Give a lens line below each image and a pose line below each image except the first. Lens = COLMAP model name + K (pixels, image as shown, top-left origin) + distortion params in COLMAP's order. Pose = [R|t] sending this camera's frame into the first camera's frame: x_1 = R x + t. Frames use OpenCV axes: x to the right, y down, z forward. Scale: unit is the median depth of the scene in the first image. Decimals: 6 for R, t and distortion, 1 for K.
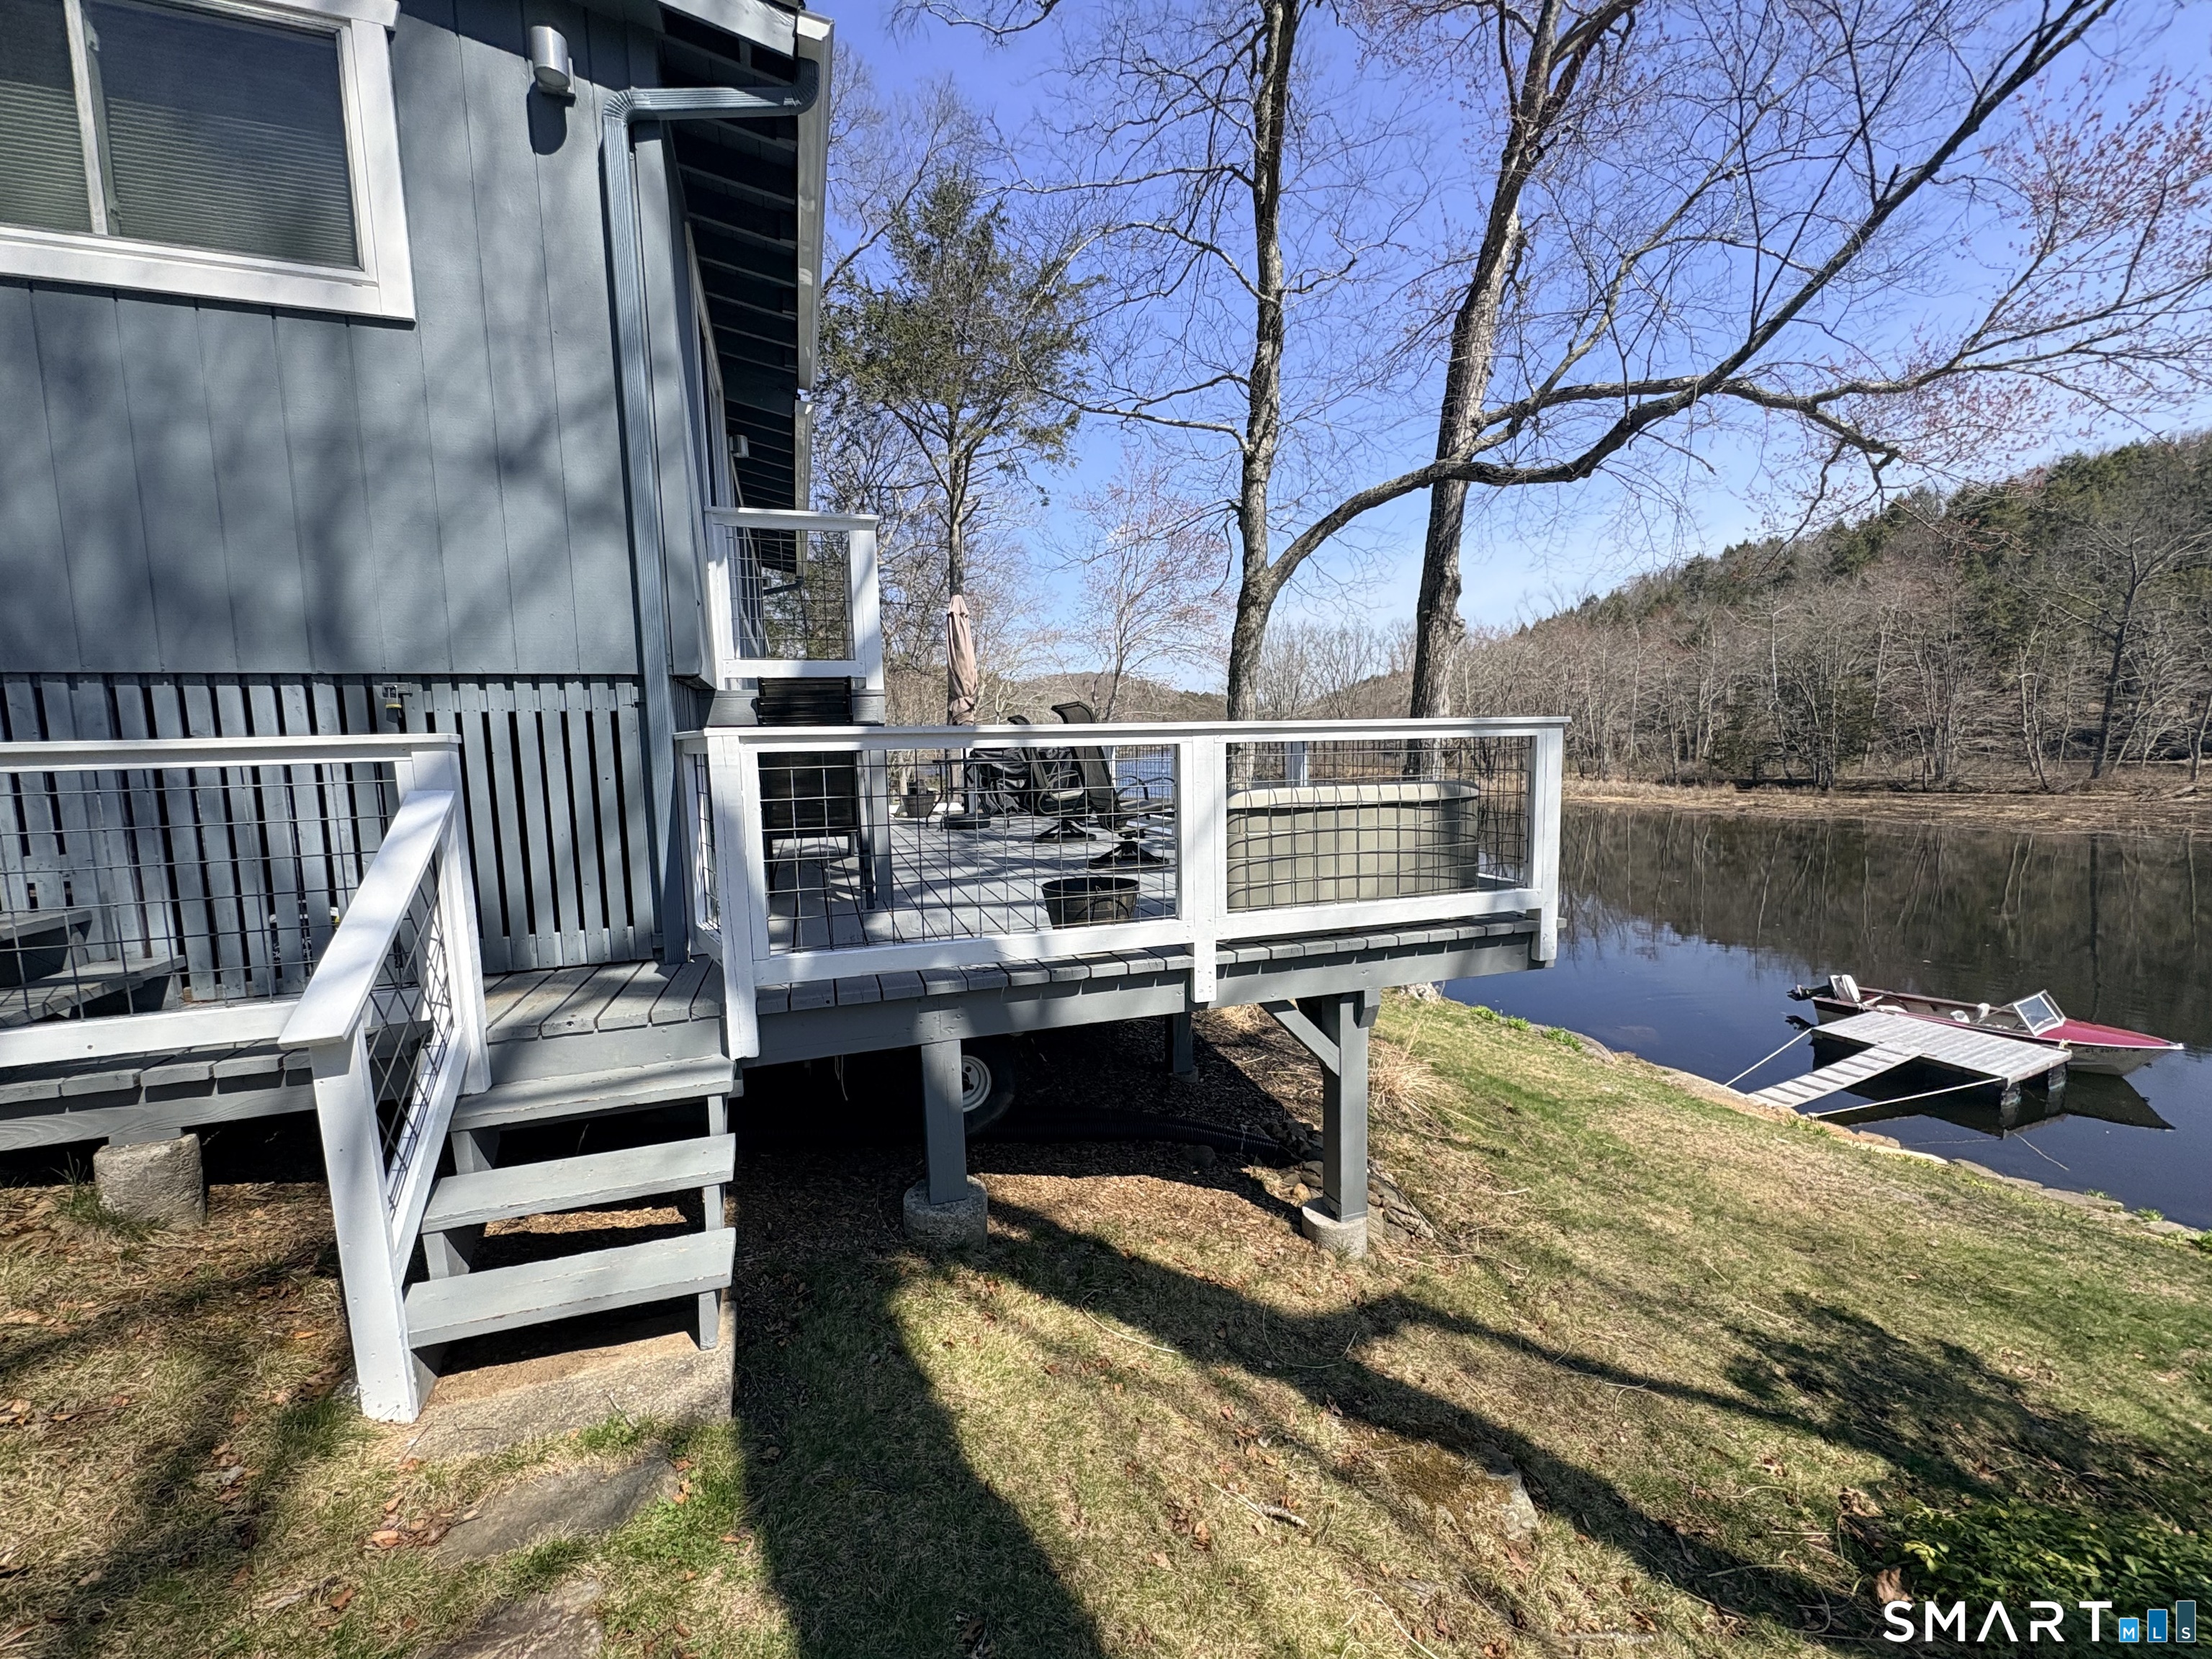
lens RADIAL K [[880.5, 0, 1107.6], [0, 880.5, 829.8], [0, 0, 1]] dist [-0.000149, -0.000210]
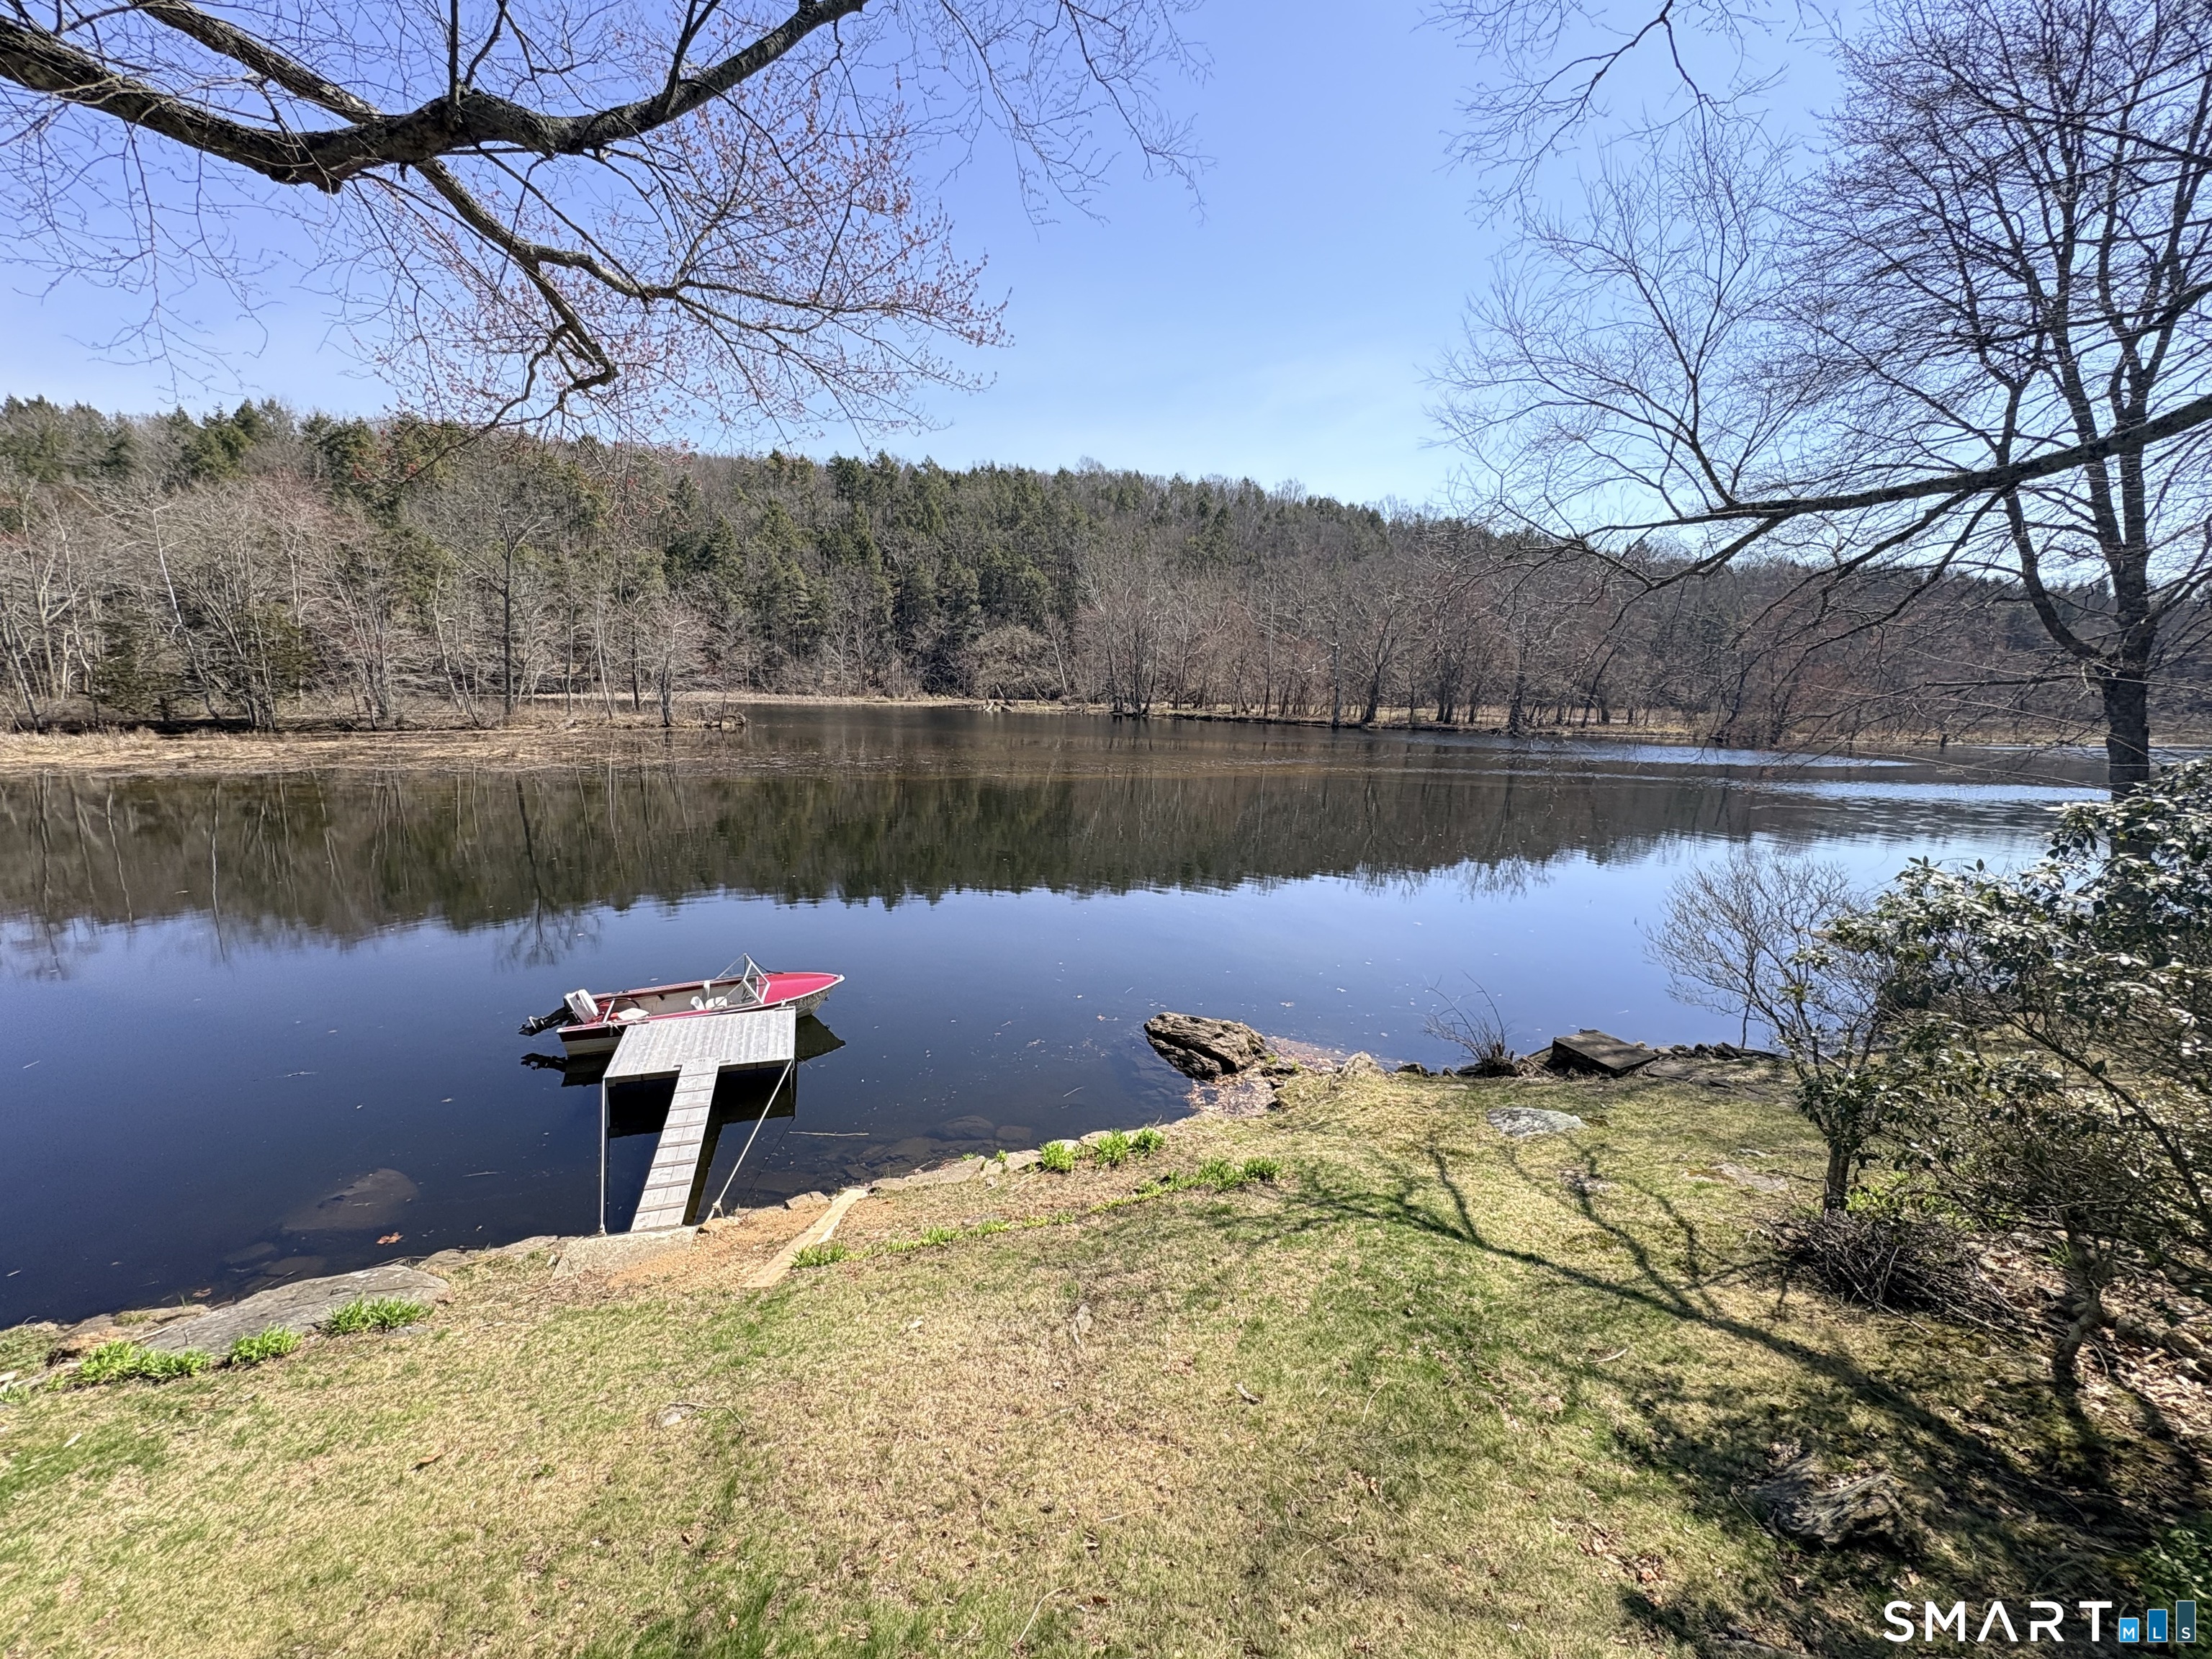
lens RADIAL K [[880.5, 0, 1107.5], [0, 880.5, 831.5], [0, 0, 1]] dist [-0.000149, -0.000210]
pose [[0.090661, -0.150107, 0.984504, 0.087901], [0.066868, 0.987262, 0.144370, -0.113382], [-0.993634, 0.052744, 0.099543, 0.559773]]
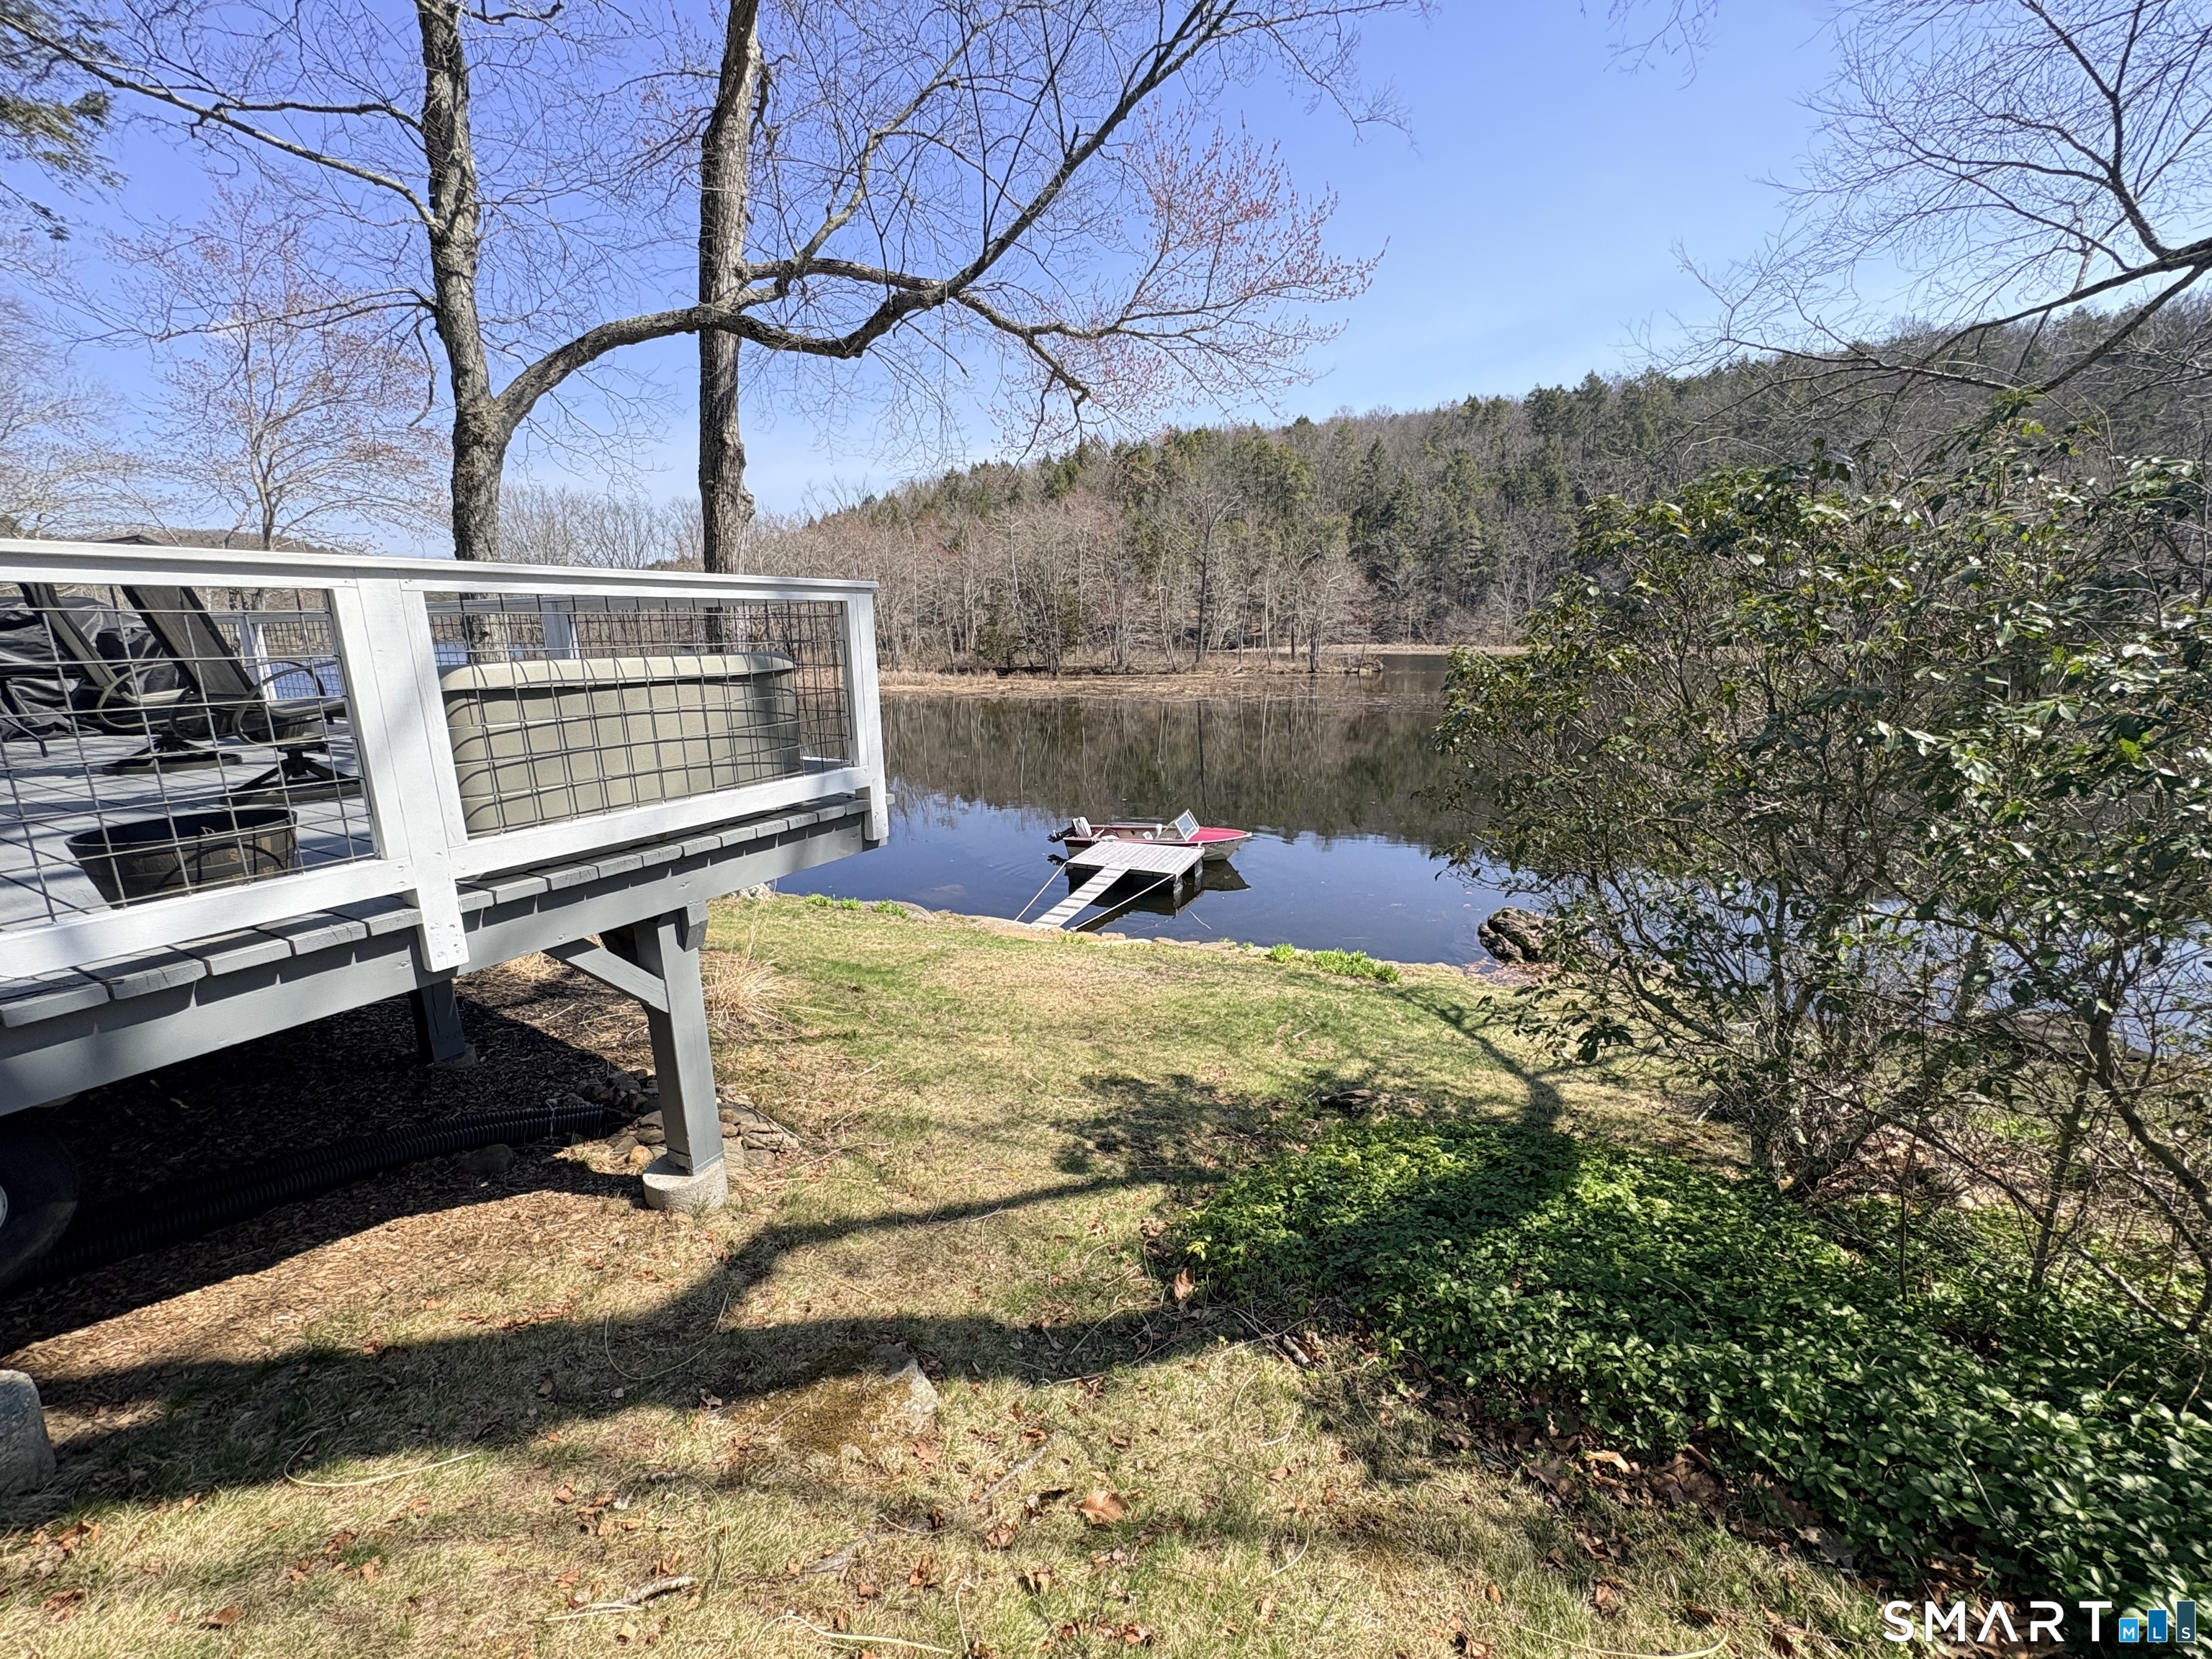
lens RADIAL K [[880.5, 0, 1106.9], [0, 880.5, 830.7], [0, 0, 1]] dist [-0.000149, -0.000210]
pose [[0.735720, -0.141281, 0.662386, 0.013736], [0.061875, 0.987932, 0.141992, 0.005767], [-0.674453, -0.063481, 0.735584, 0.039719]]
